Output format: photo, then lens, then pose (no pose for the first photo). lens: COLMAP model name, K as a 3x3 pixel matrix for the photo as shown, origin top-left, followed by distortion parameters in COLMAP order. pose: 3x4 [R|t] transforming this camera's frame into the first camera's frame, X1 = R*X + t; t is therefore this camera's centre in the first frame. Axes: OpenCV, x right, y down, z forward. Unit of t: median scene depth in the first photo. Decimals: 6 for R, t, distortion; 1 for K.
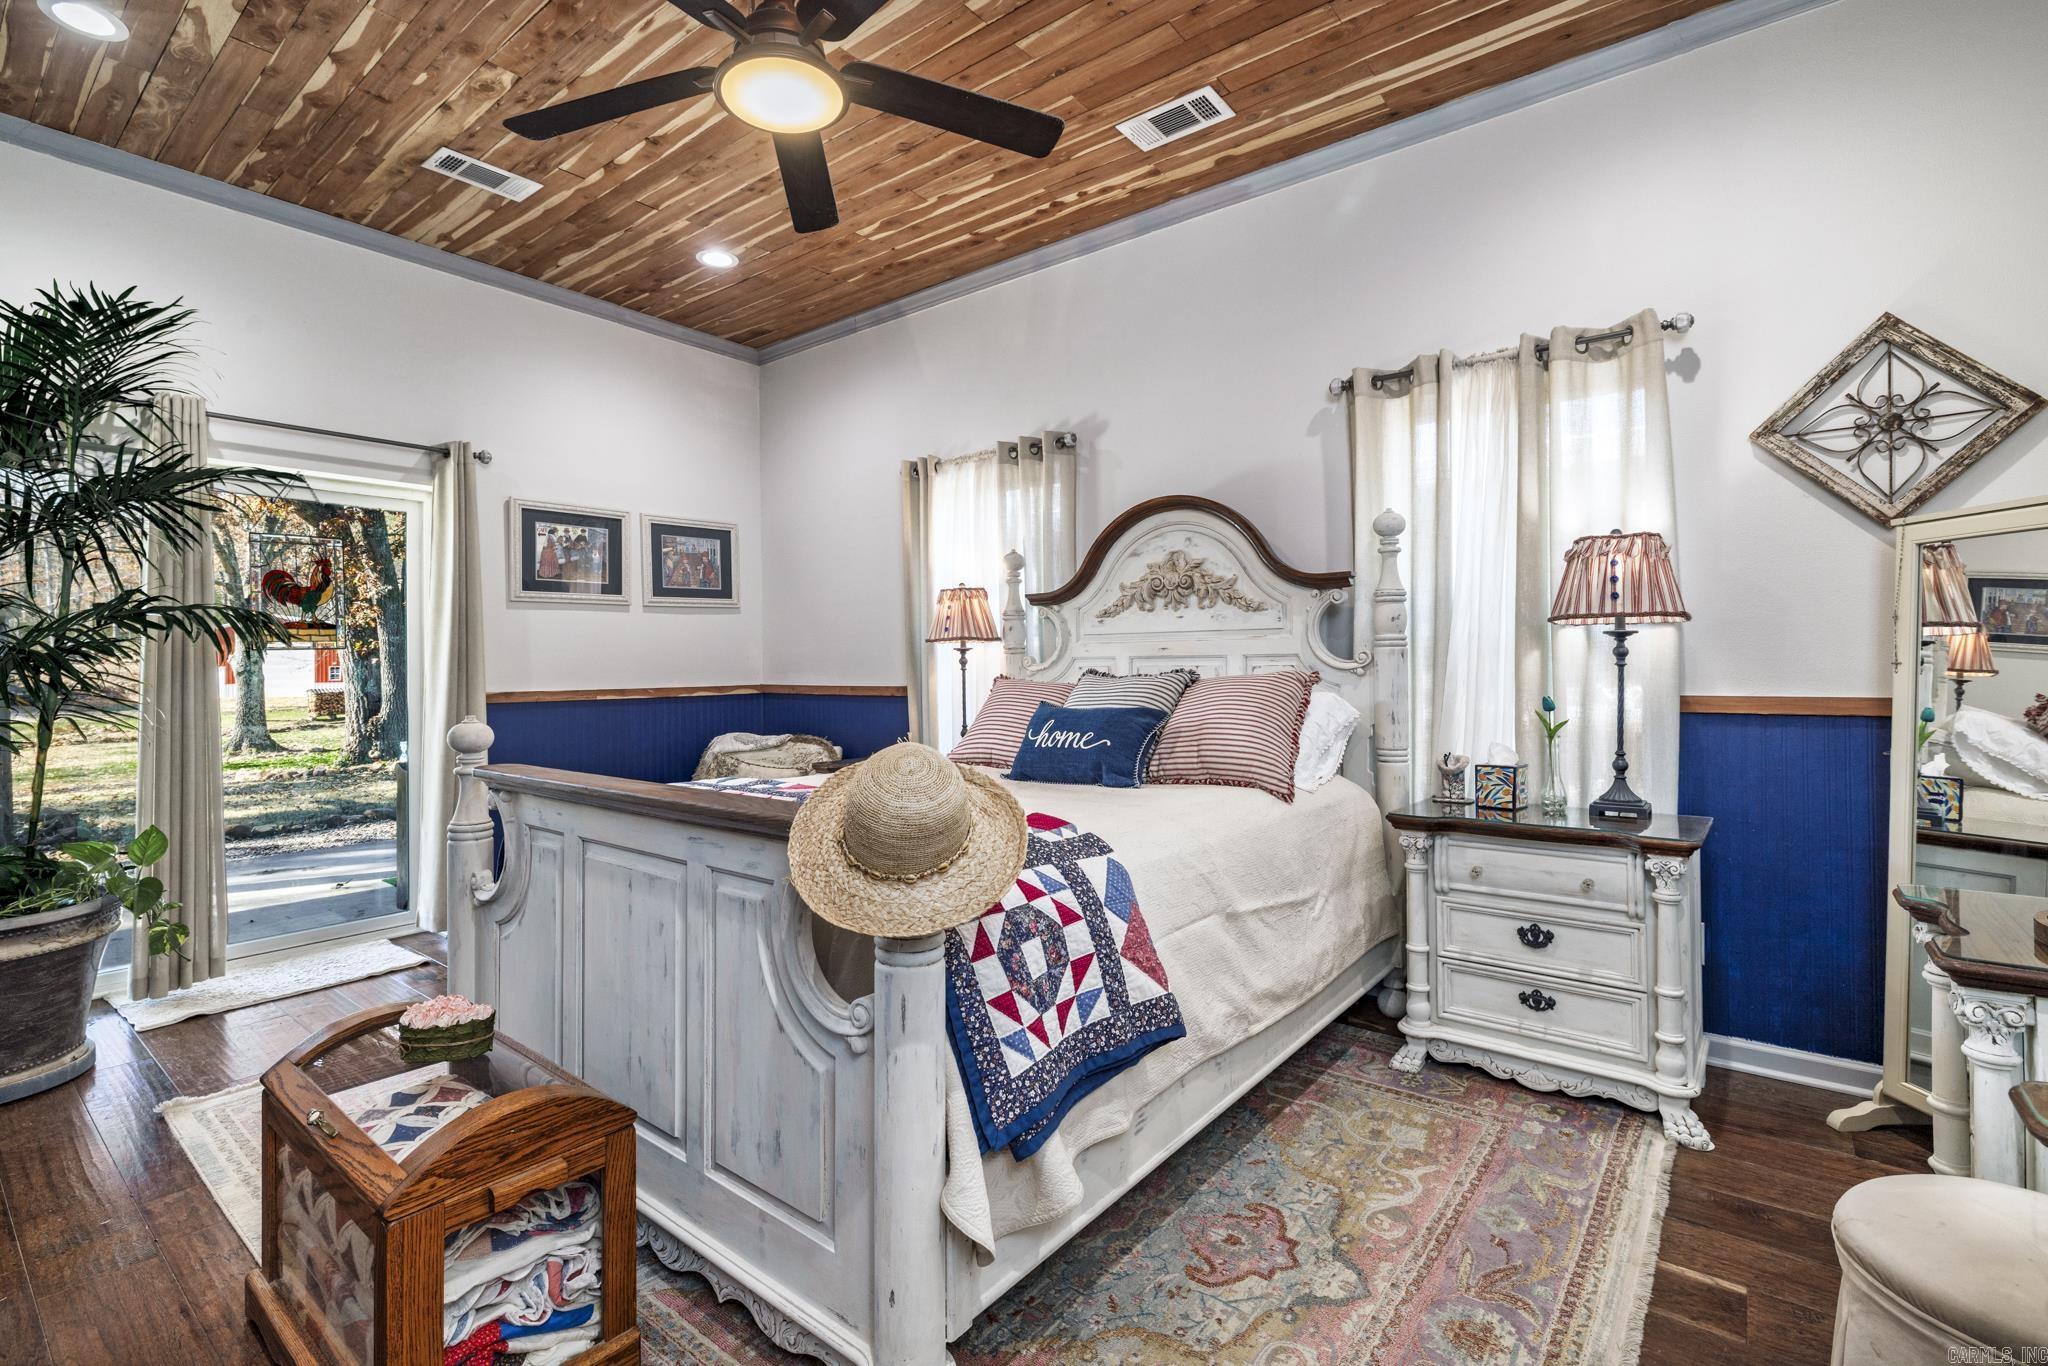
lens RADIAL K [[916.0, 0, 997.5], [0, 916.0, 653.6], [0, 0, 1]] dist [-0.013041, 0.000897]
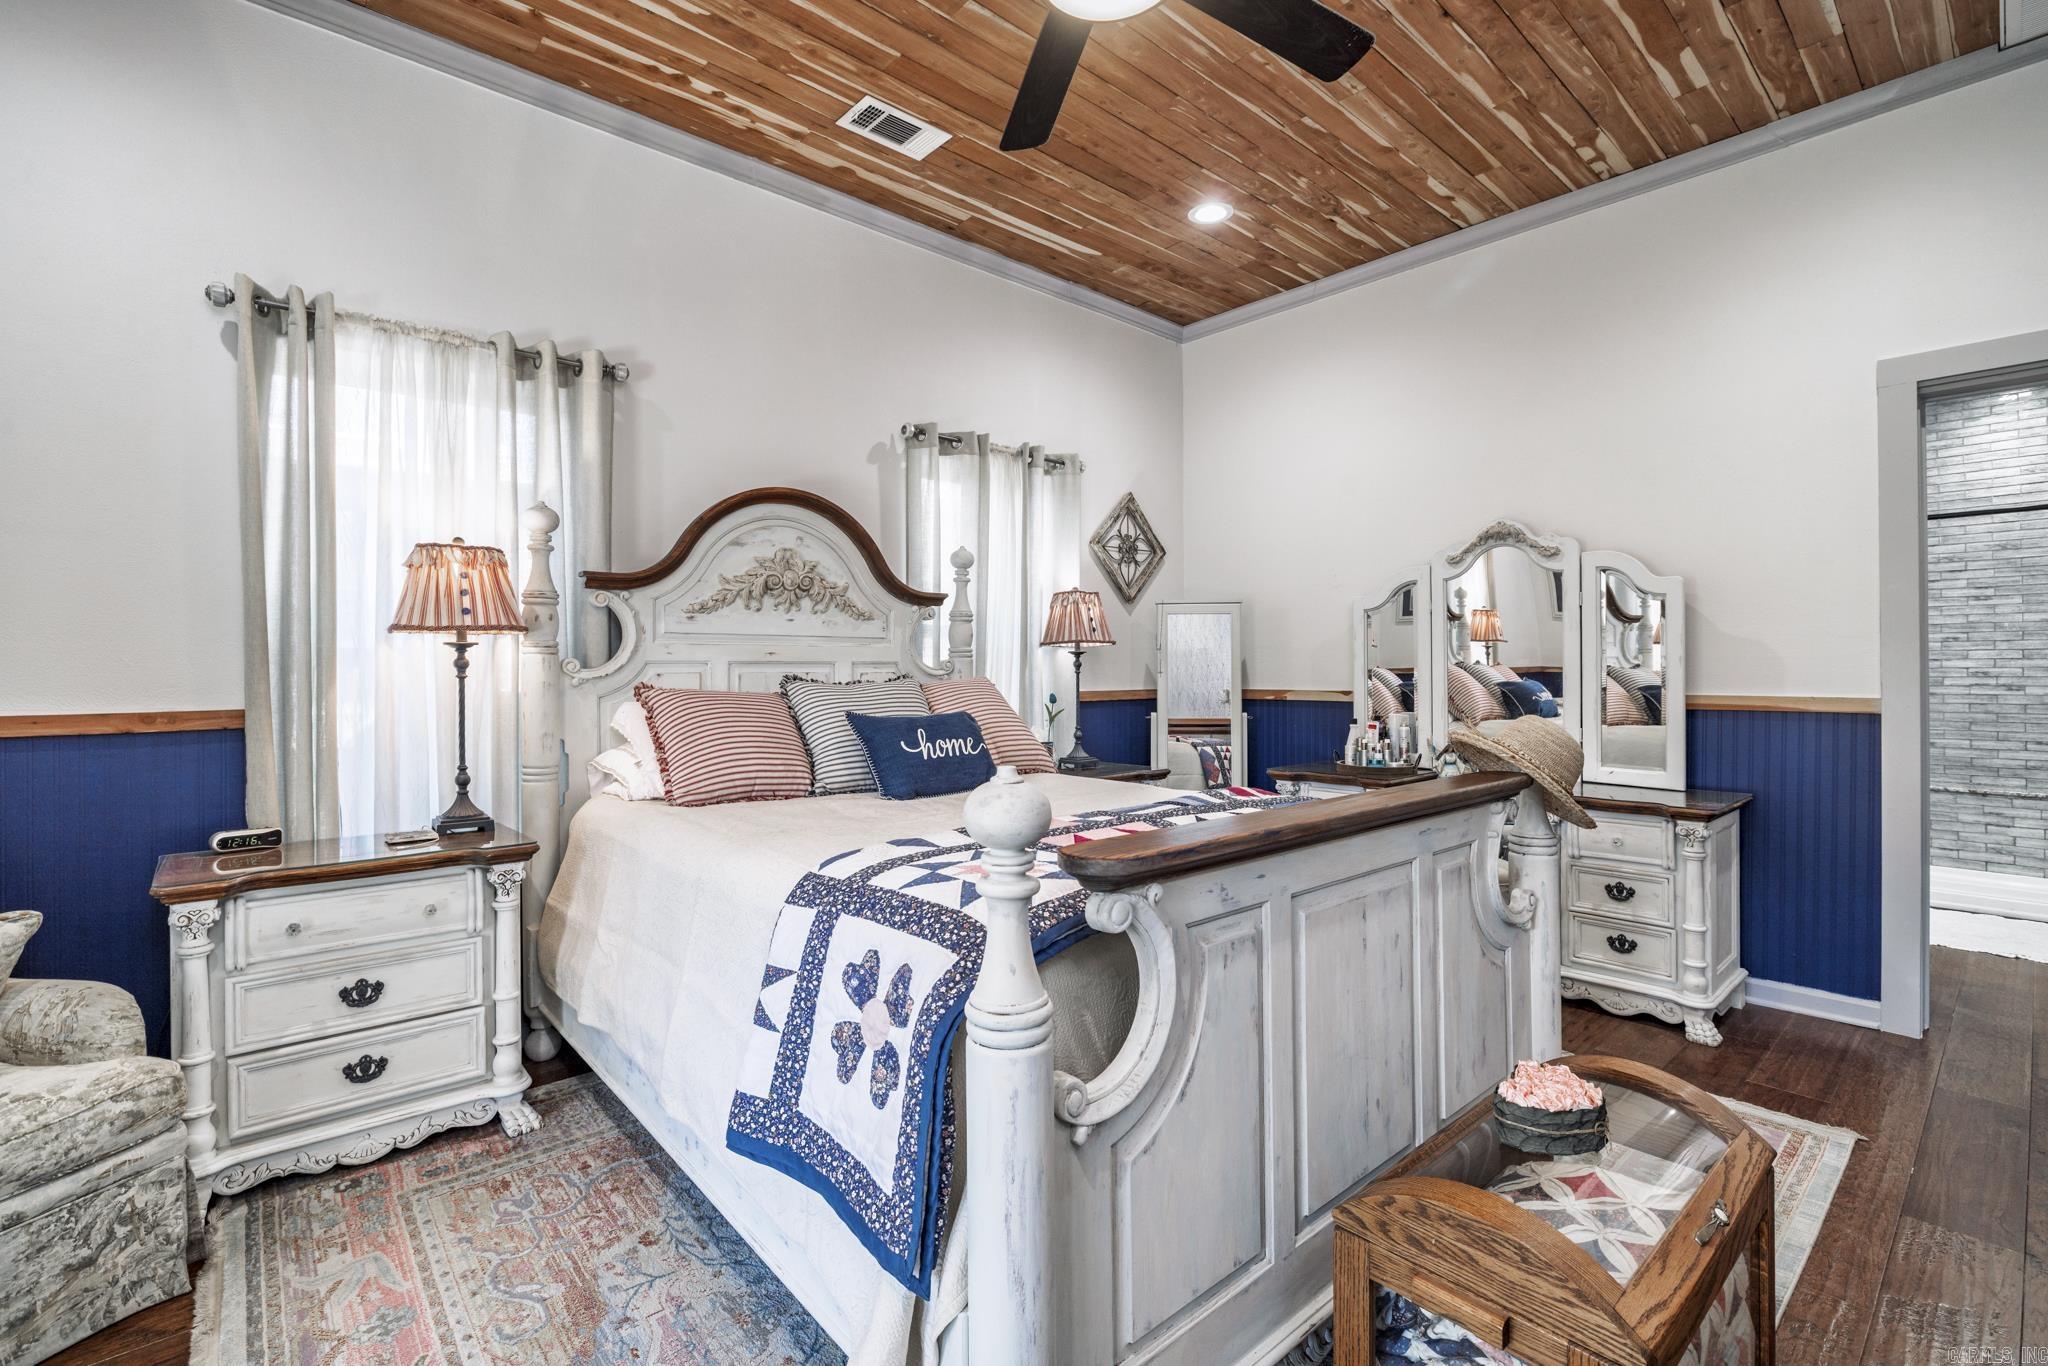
lens RADIAL K [[916.0, 0, 1036.9], [0, 916.0, 667.2], [0, 0, 1]] dist [-0.013041, 0.000897]
pose [[0.160747, 0.011171, 0.986932, -0.681107], [-0.010935, 0.999895, -0.009536, 0.014396], [-0.986935, -0.009259, 0.160852, 0.601374]]
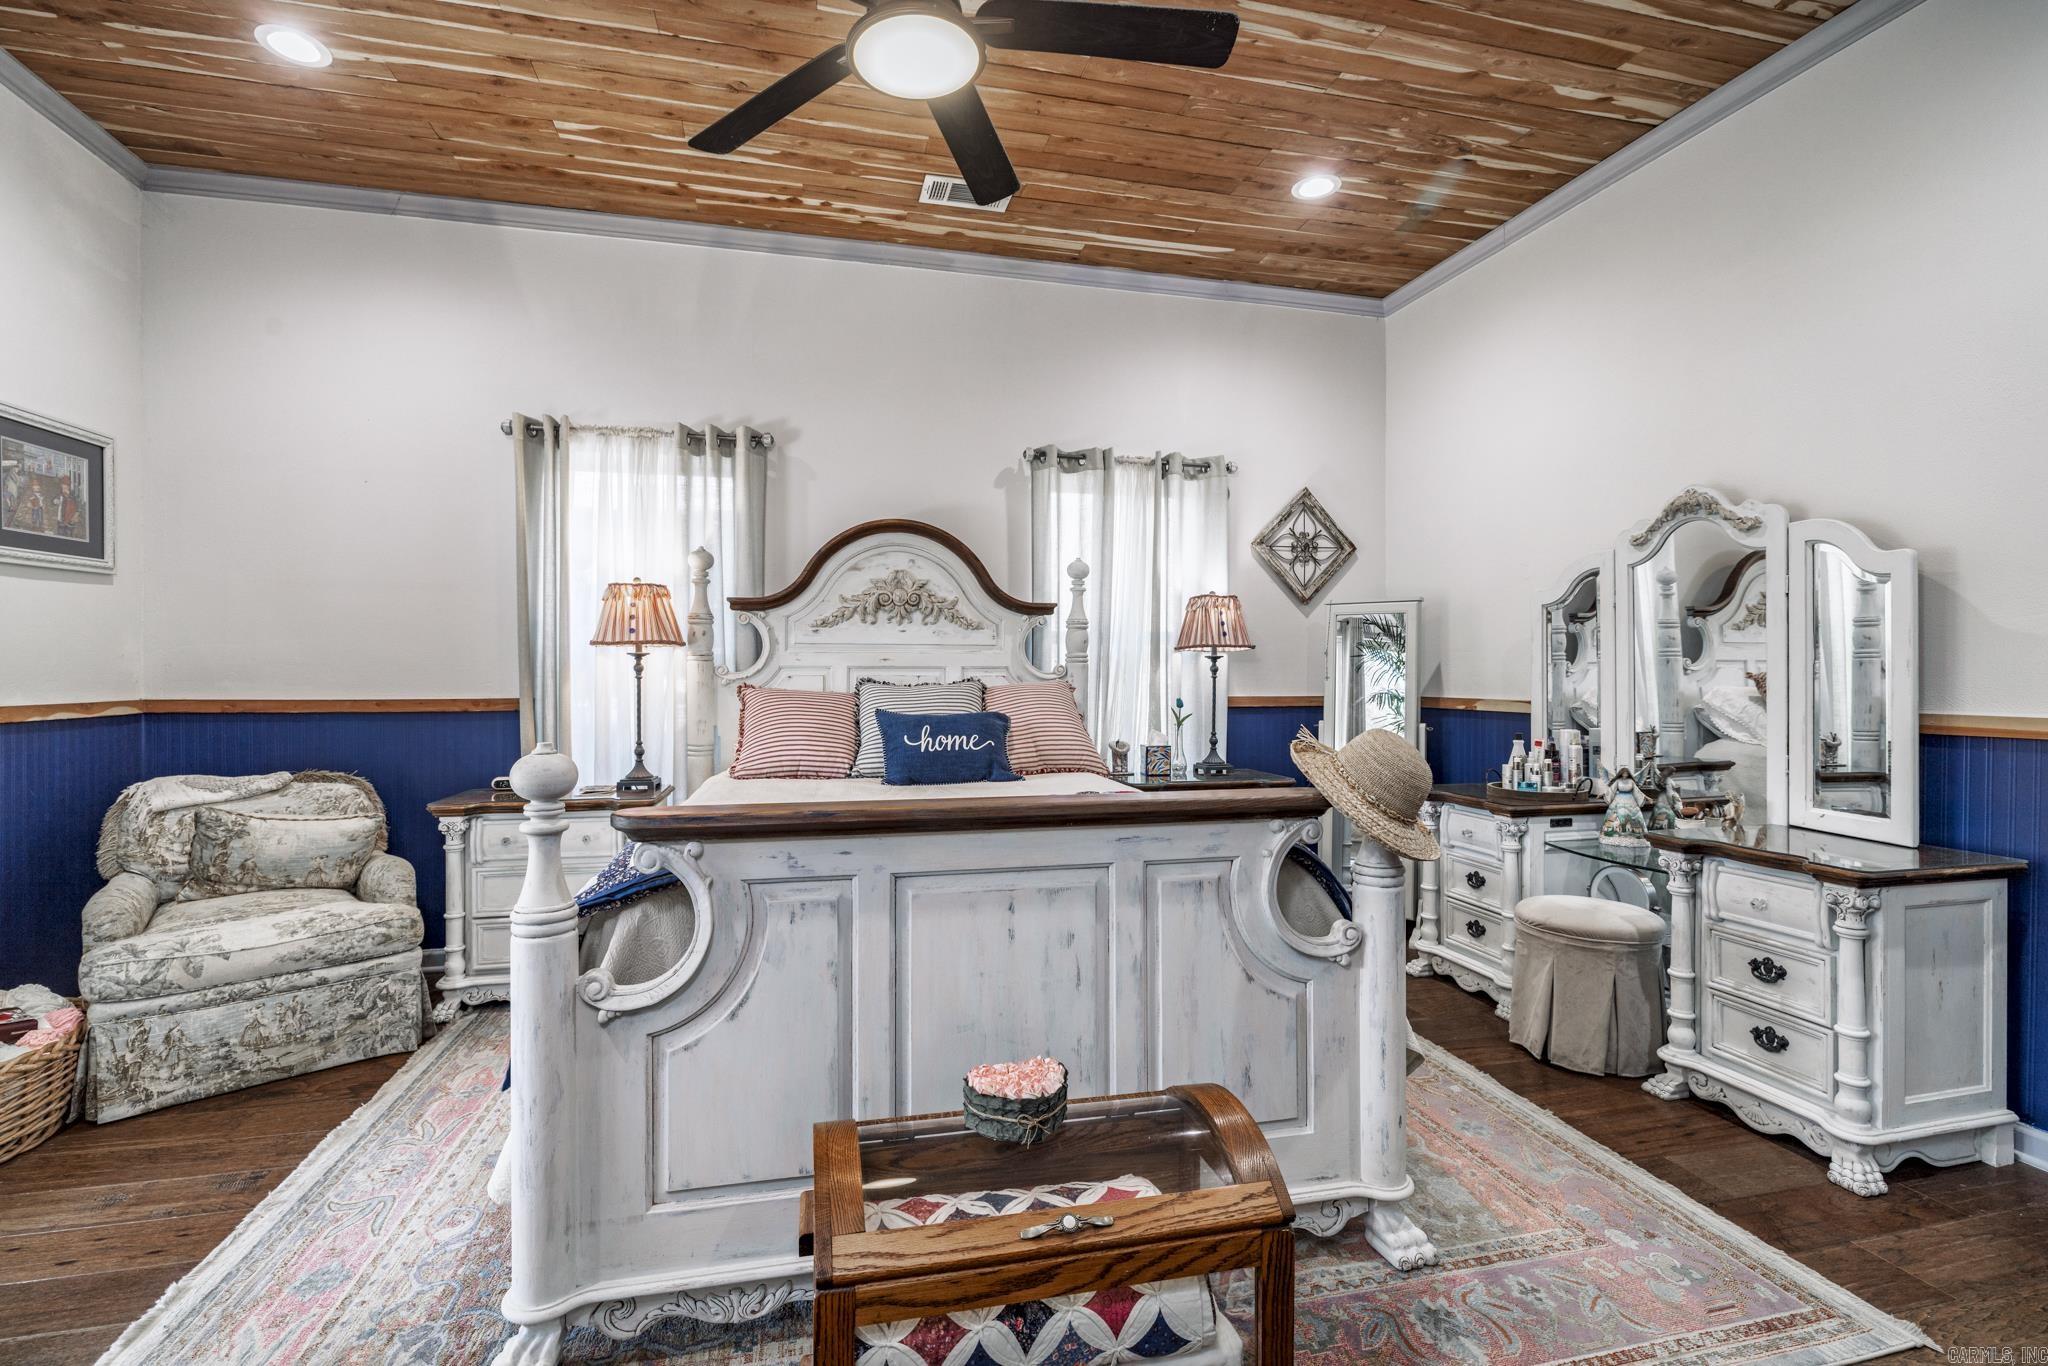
lens RADIAL K [[916.0, 0, 1008.8], [0, 916.0, 674.1], [0, 0, 1]] dist [-0.013041, 0.000897]
pose [[0.611444, 0.009361, 0.791232, -0.590715], [-0.017230, 0.999850, 0.001486, 0.007986], [-0.791100, -0.014542, 0.611514, 0.227754]]
